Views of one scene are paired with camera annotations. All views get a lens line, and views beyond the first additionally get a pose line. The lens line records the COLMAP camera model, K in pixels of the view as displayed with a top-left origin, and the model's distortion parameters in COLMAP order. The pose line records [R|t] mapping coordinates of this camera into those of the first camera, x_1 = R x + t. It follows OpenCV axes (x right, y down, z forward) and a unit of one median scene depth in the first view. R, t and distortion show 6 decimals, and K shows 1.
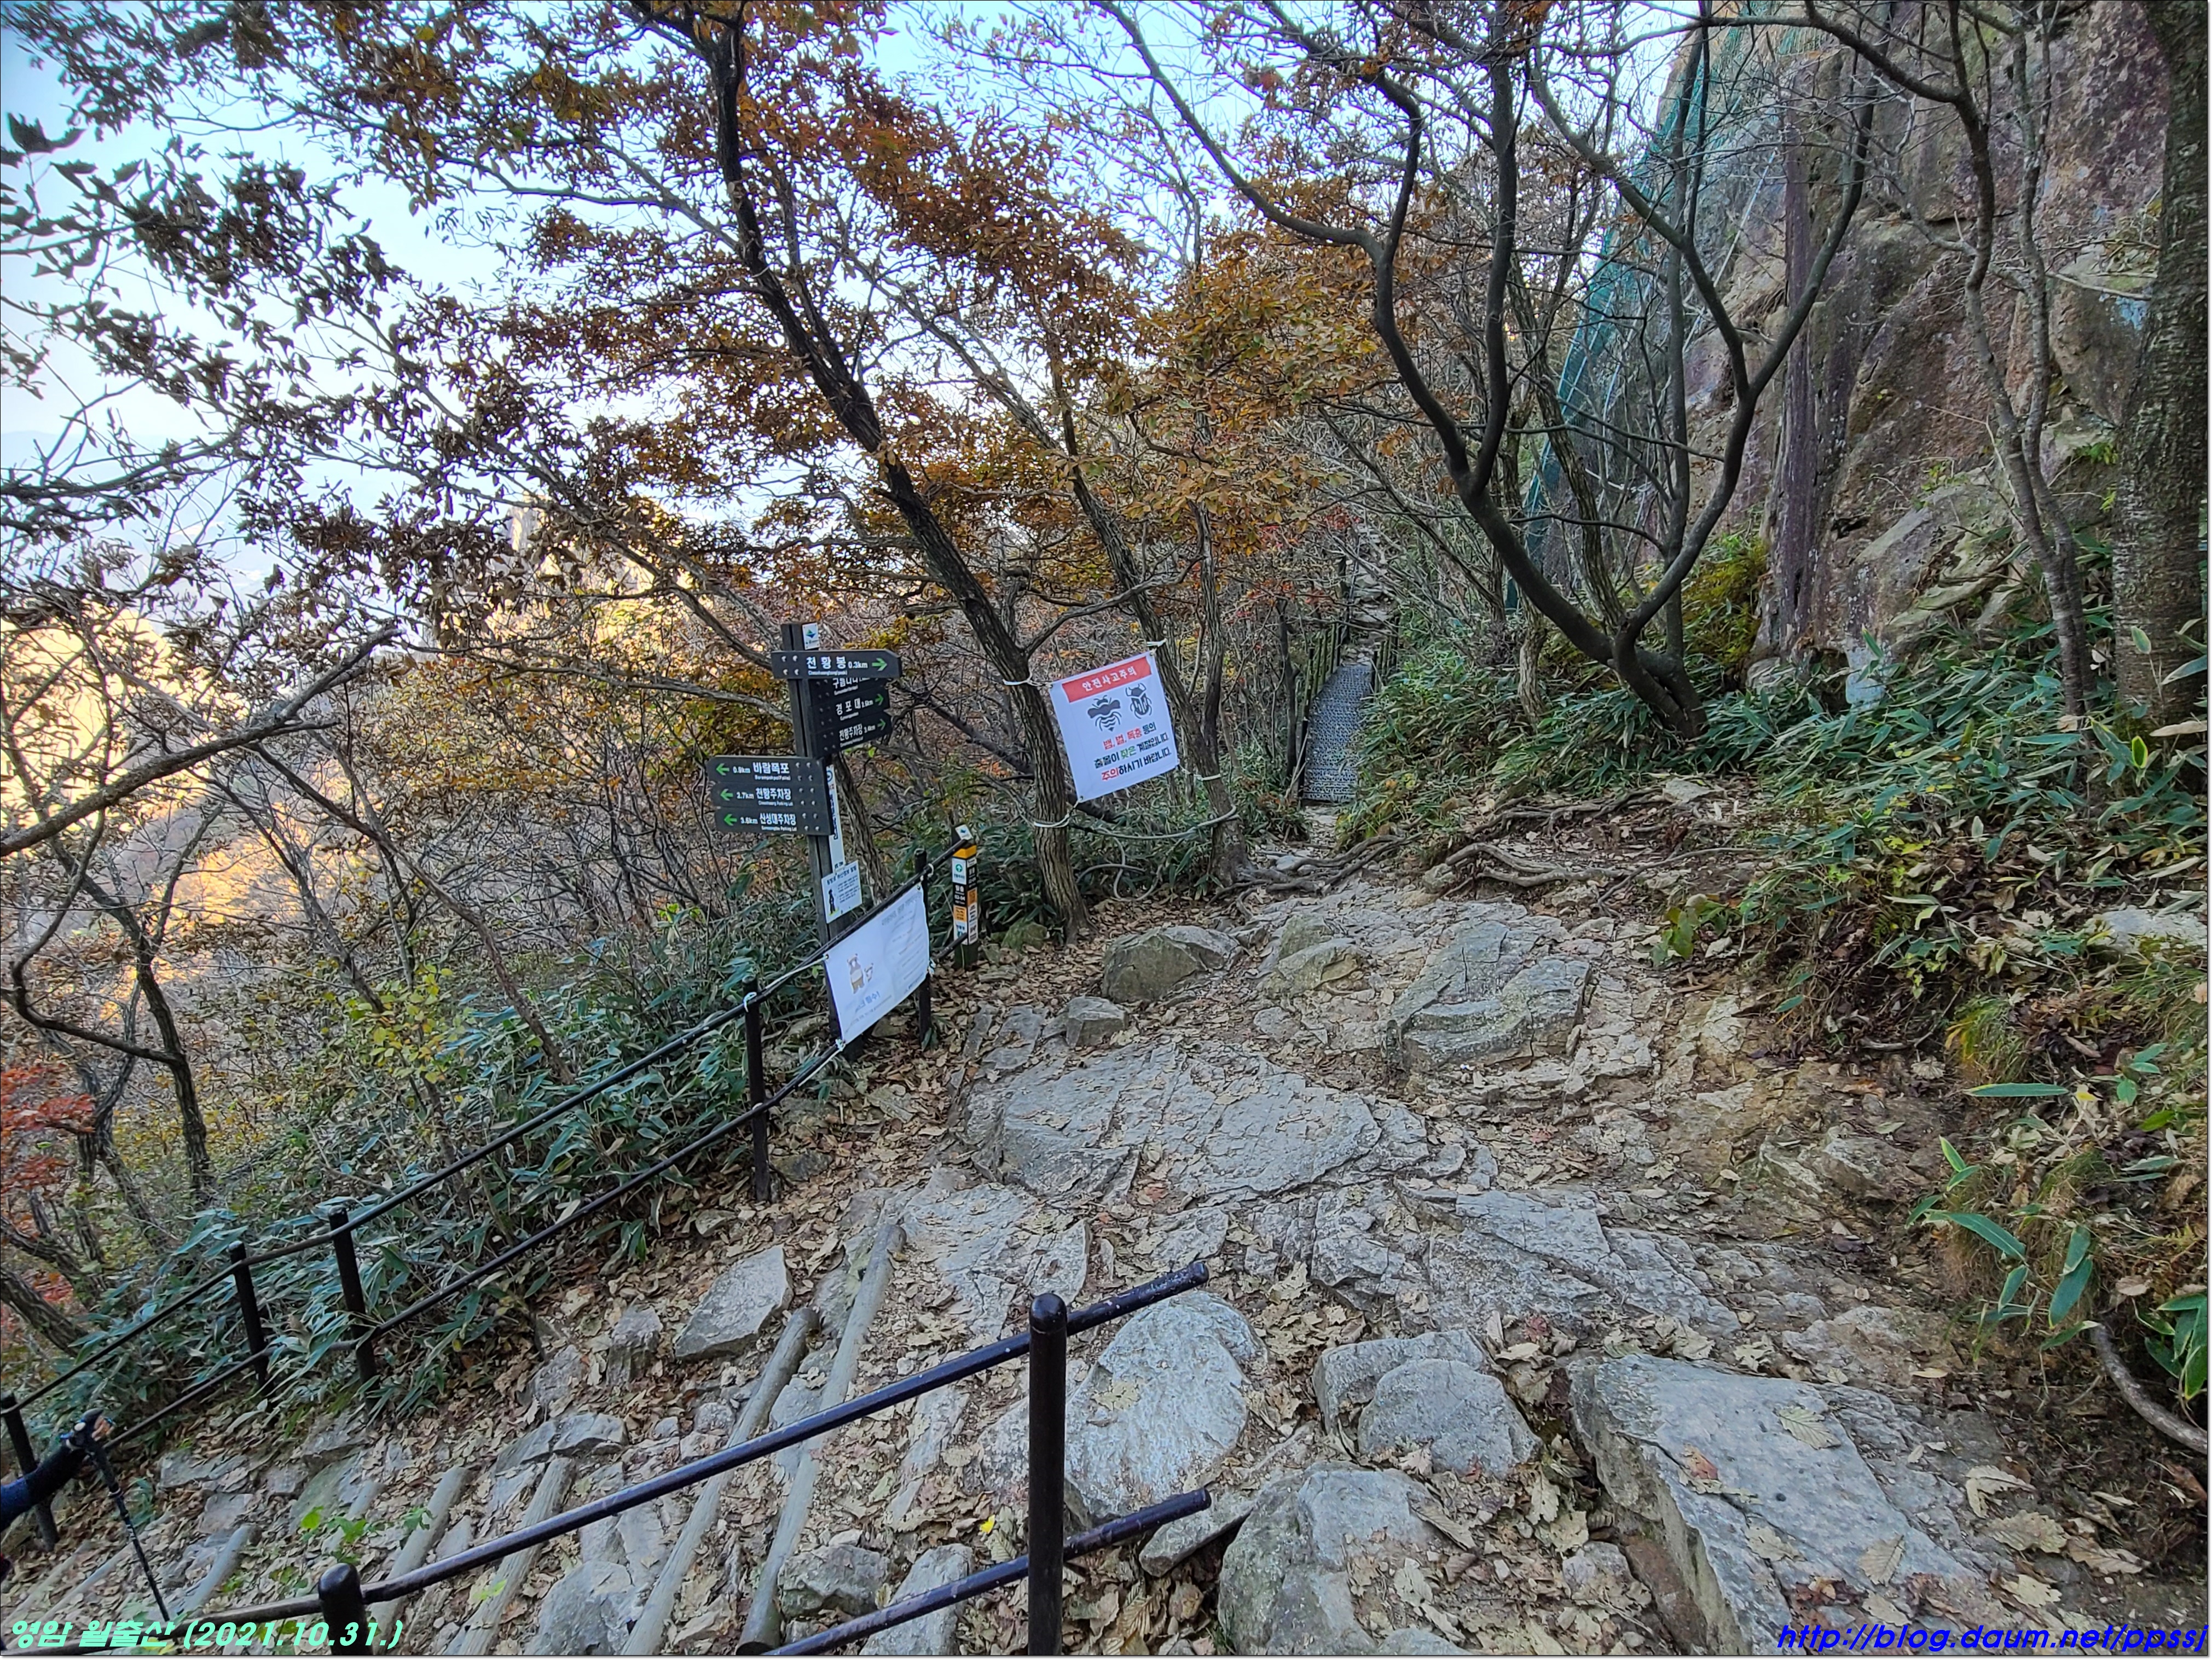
lens RADIAL K [[1186.9, 0, 1108.8], [0, 1186.9, 827.8], [0, 0, 1]] dist [-0.002664, -0.004241]
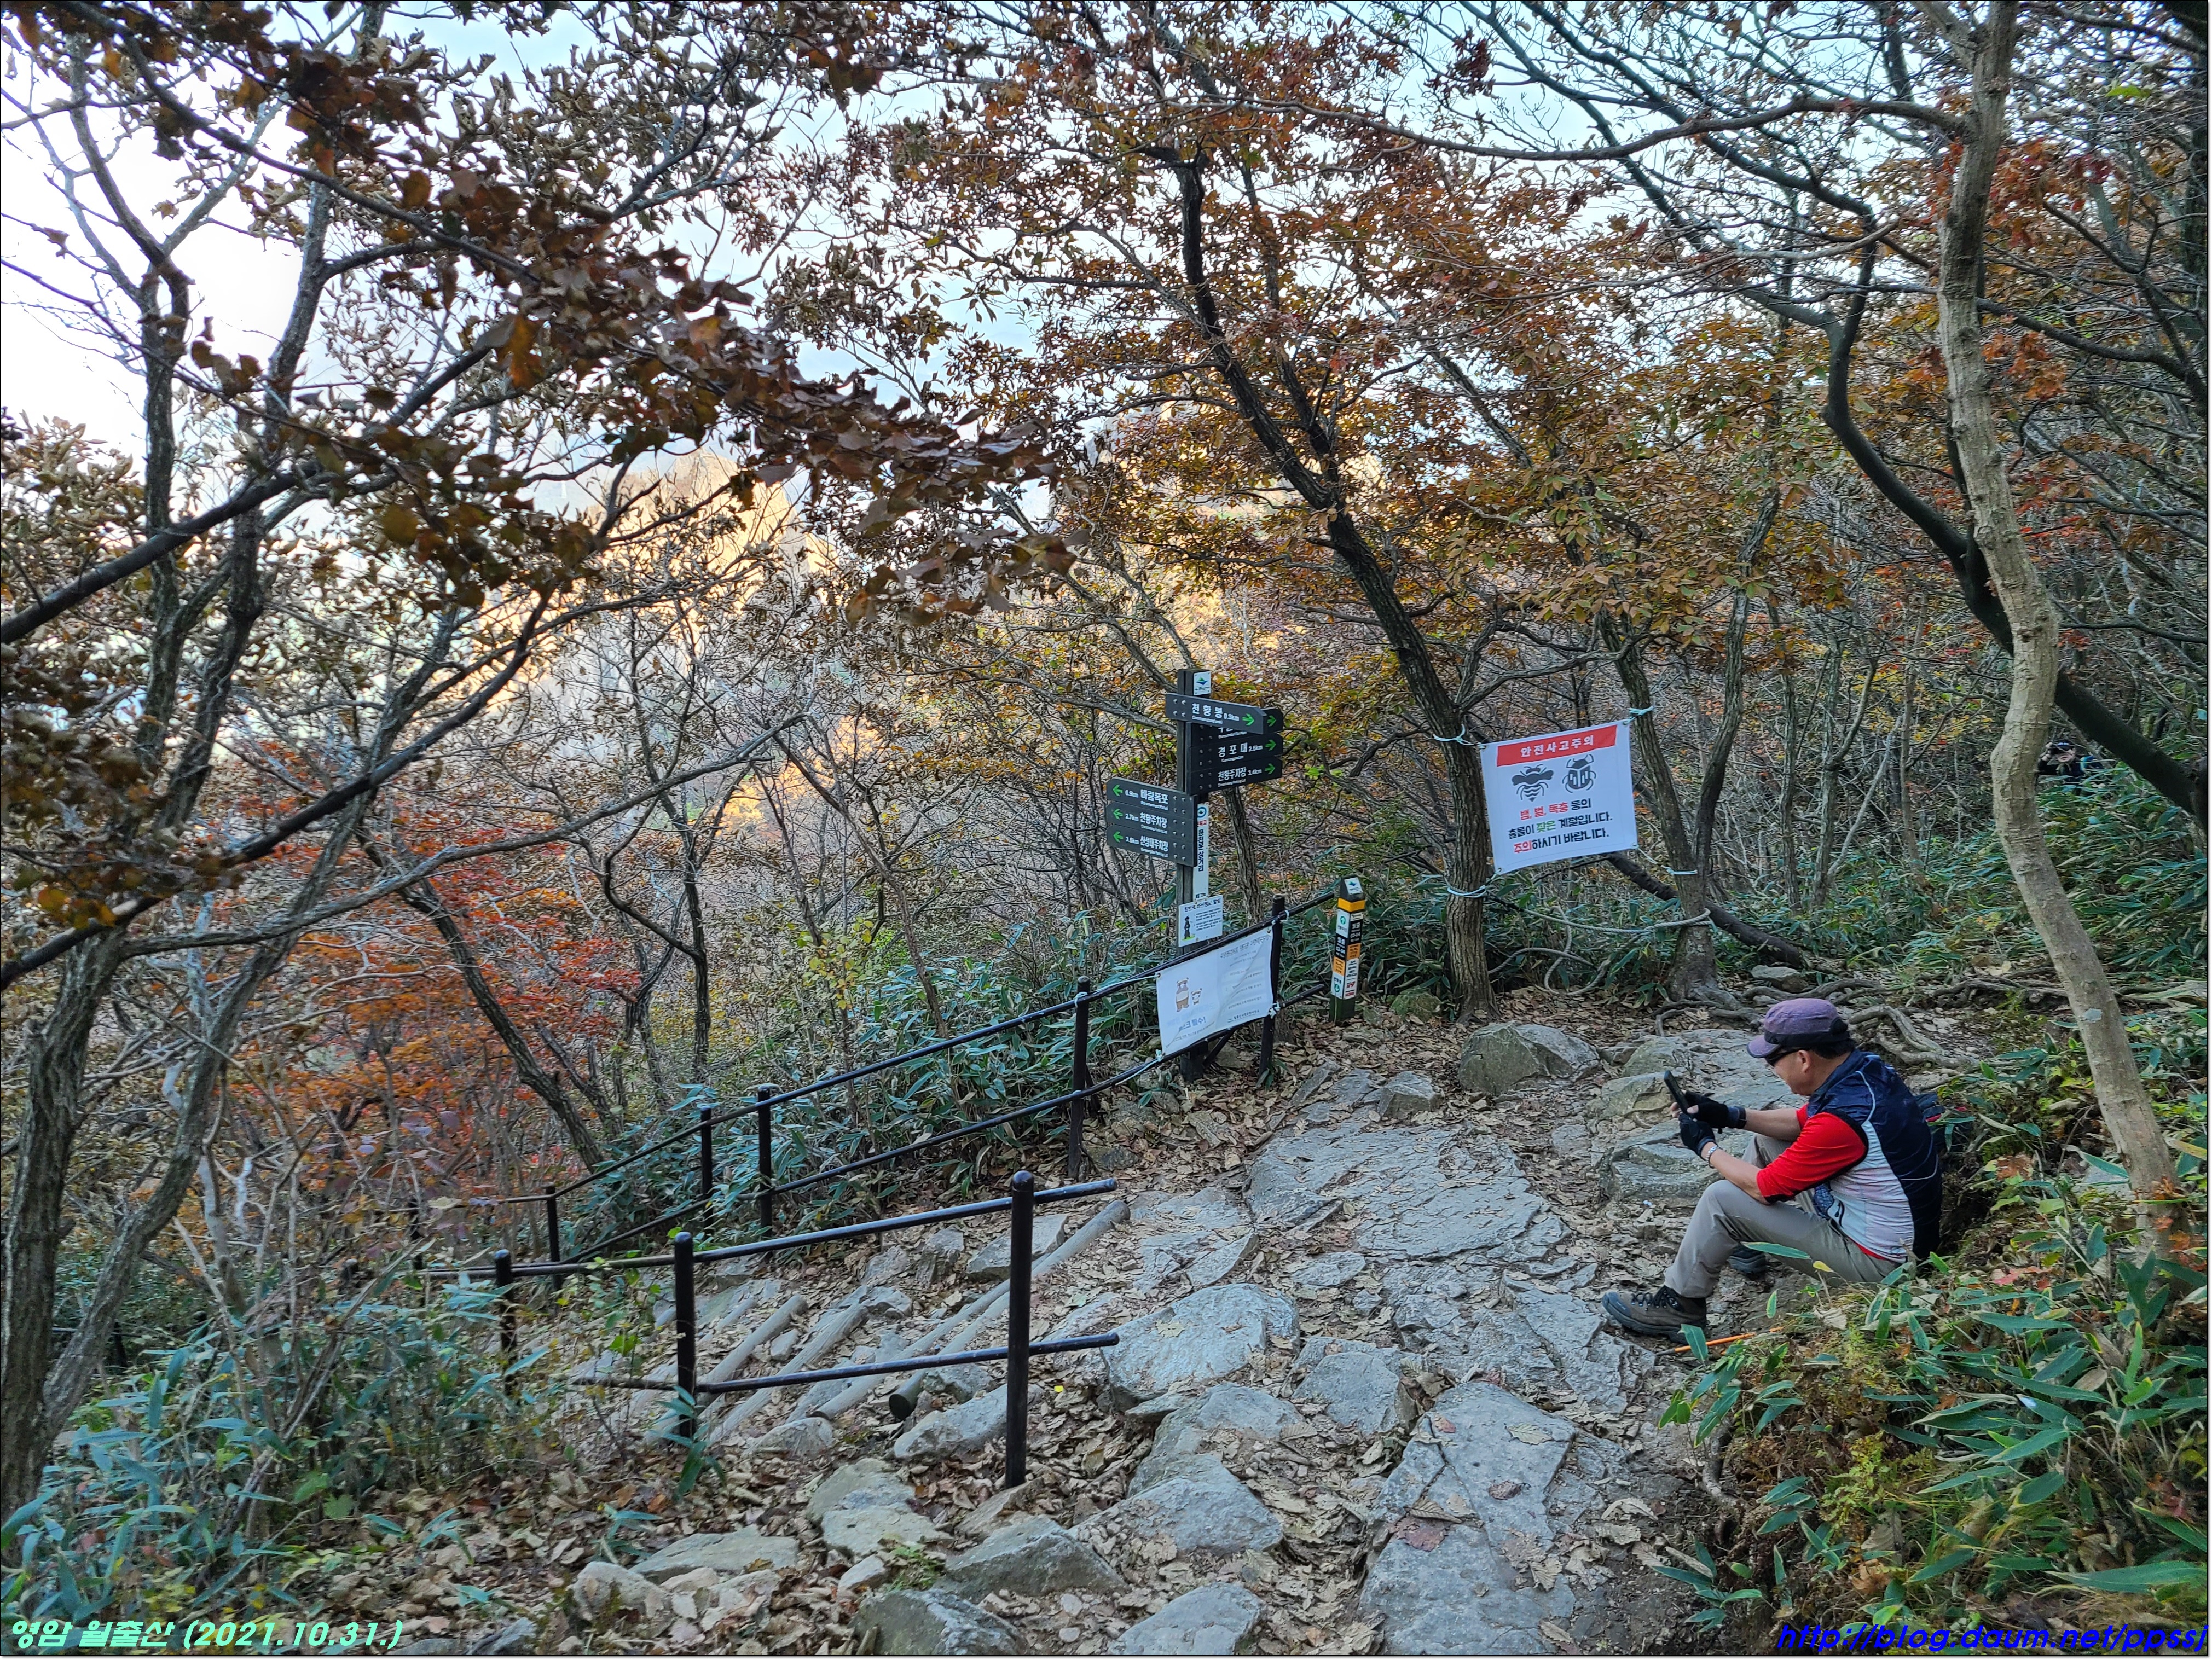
lens RADIAL K [[1675.1, 0, 1099.4], [0, 1675.1, 836.2], [0, 0, 1]] dist [0.017723, -0.007794]
pose [[0.875454, 0.164434, -0.454469, 0.358447], [-0.164488, 0.985578, 0.039740, -0.064314], [0.454450, 0.039965, 0.889875, -0.371703]]
